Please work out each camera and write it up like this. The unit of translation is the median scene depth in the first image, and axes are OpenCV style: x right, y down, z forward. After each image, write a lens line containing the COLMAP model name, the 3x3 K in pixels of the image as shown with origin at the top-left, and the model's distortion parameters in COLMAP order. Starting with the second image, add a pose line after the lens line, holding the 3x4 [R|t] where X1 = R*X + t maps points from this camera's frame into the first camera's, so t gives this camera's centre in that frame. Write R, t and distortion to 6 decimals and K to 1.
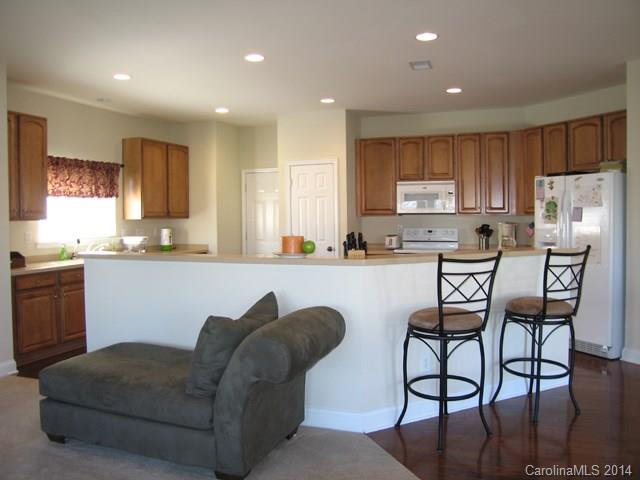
lens RADIAL K [[522.3, 0, 320.0], [0, 522.3, 240.0], [0, 0, 1]] dist [-0.104423, 0.004106]
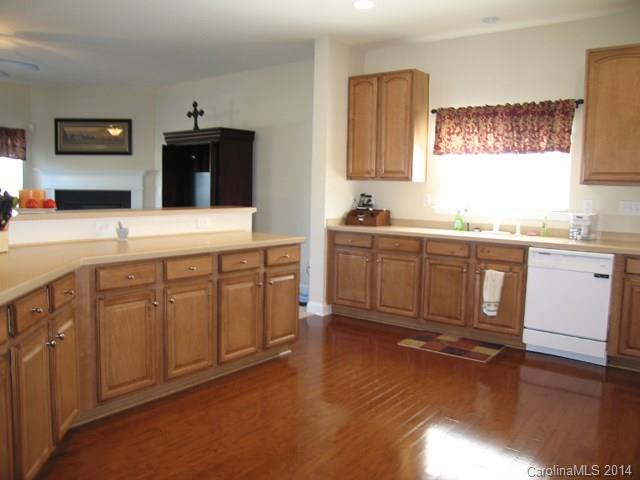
lens RADIAL K [[522.3, 0, 320.0], [0, 522.3, 240.0], [0, 0, 1]] dist [-0.104423, 0.004106]
pose [[-0.286524, 0.097071, -0.953143, 0.334067], [-0.063136, 0.990778, 0.119883, -0.028674], [0.955991, 0.094527, -0.277753, 0.891522]]
